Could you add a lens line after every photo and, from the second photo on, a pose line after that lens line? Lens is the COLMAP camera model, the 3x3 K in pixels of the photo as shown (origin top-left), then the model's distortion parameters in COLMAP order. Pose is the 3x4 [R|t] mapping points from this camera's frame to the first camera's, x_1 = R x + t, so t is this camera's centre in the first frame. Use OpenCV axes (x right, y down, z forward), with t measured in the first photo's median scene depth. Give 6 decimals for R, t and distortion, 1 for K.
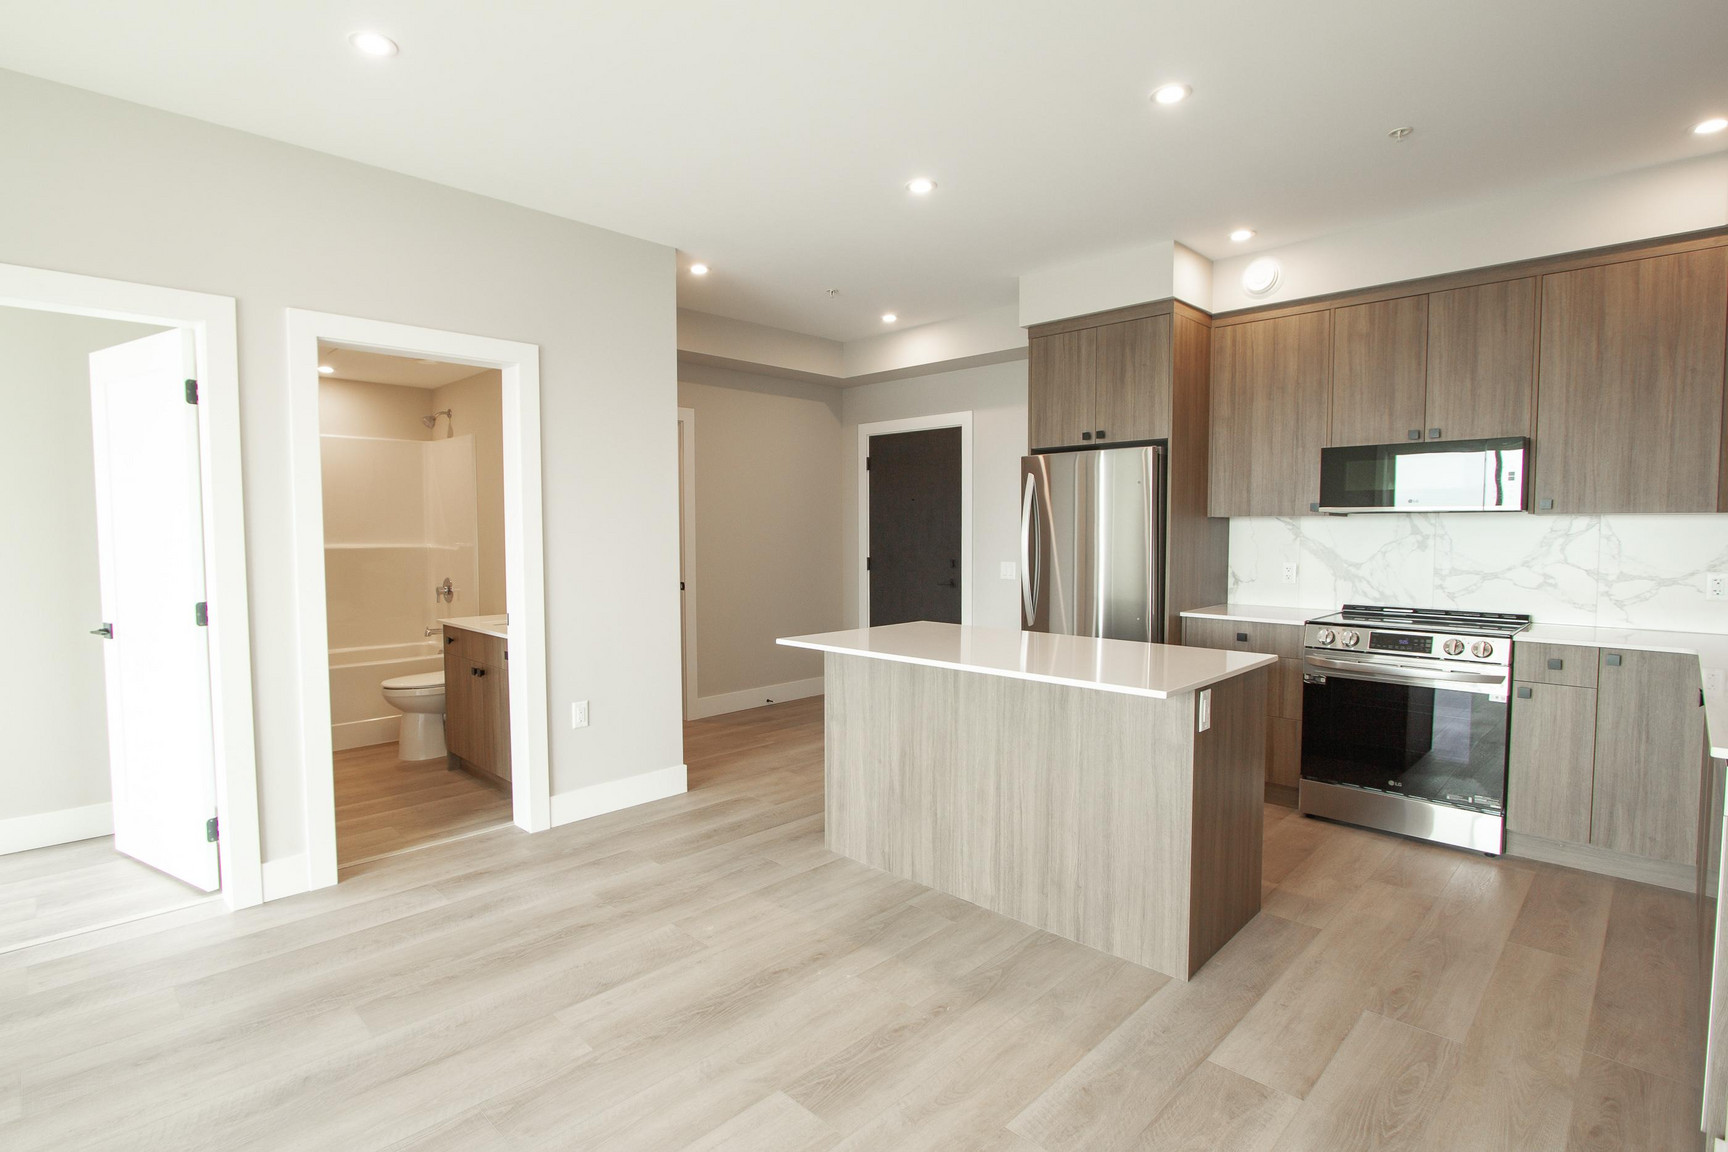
lens RADIAL K [[813.8, 0, 869.8], [0, 813.8, 581.7], [0, 0, 1]] dist [0.001020, 0.000566]
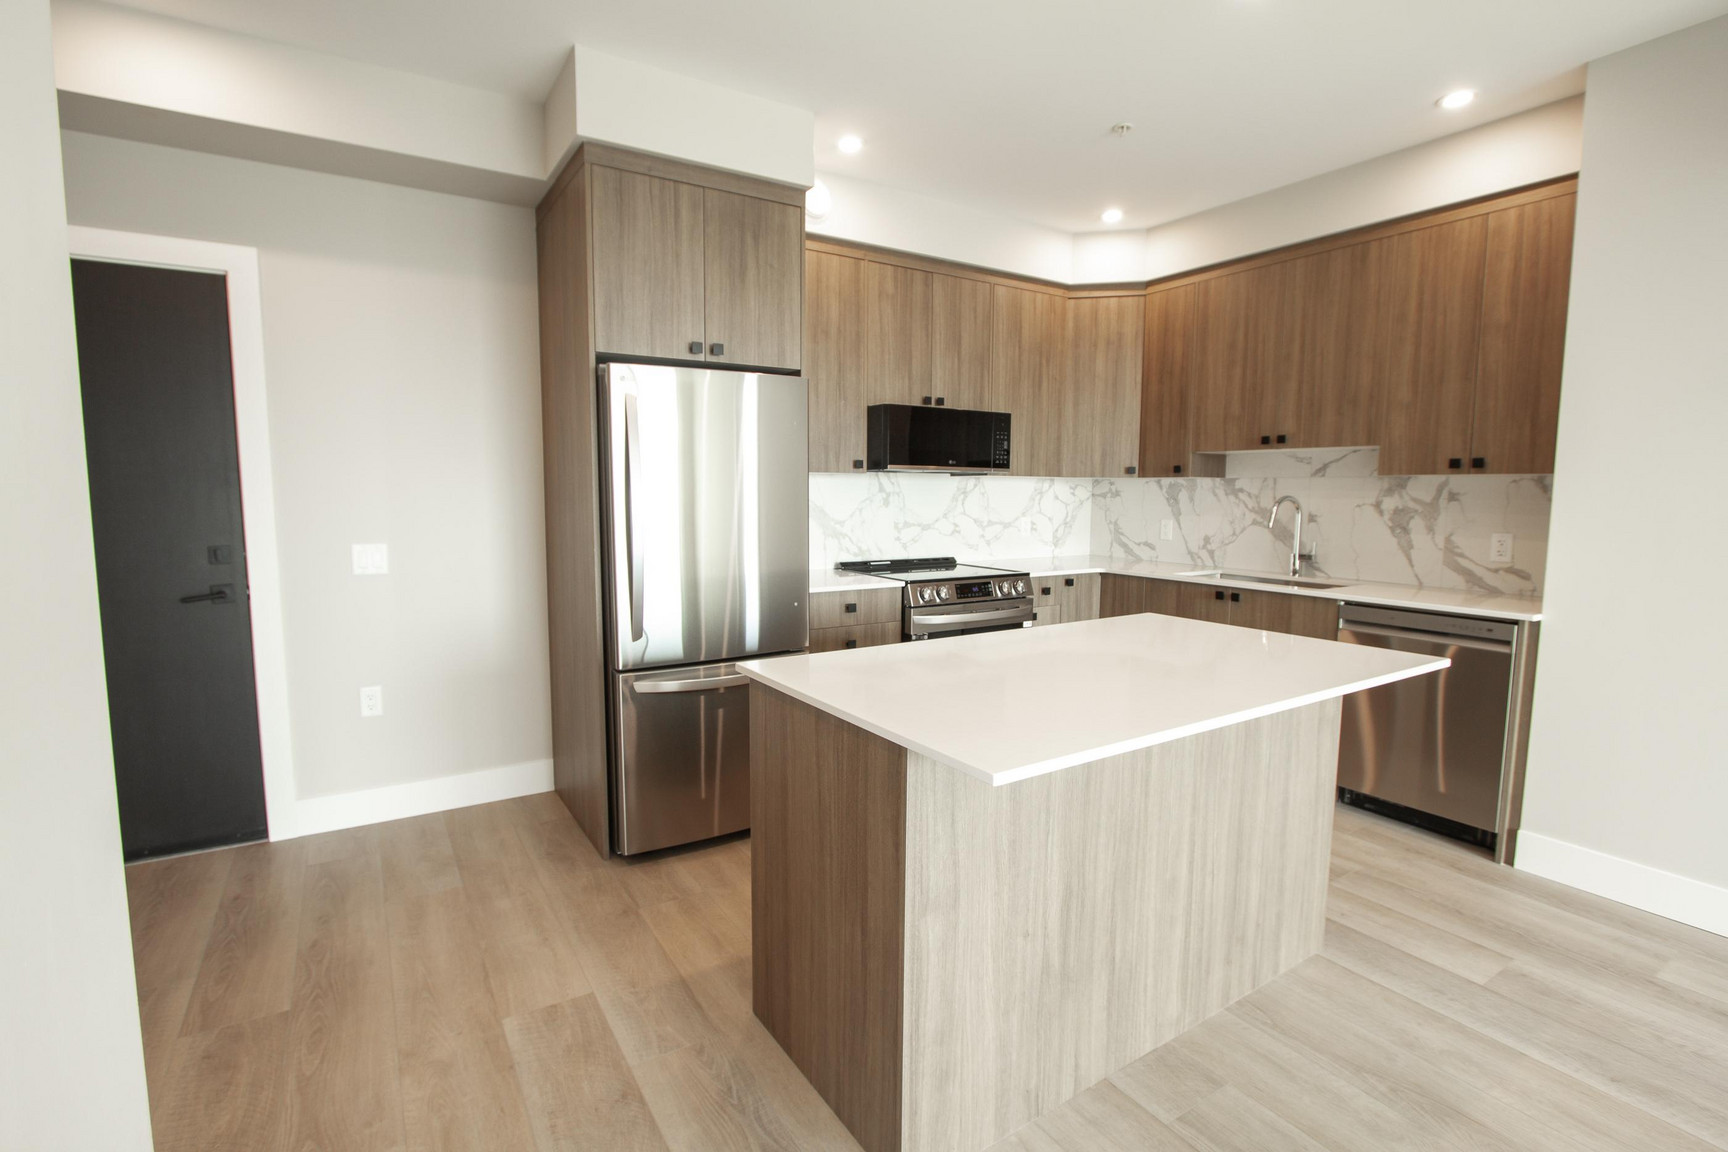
lens RADIAL K [[810.1, 0, 817.5], [0, 810.1, 569.8], [0, 0, 1]] dist [-0.003277, -0.000565]
pose [[0.254090, -0.097047, 0.962299, -0.440887], [0.055970, 0.994761, 0.085542, -0.056537], [-0.965560, 0.032124, 0.258191, 0.873523]]
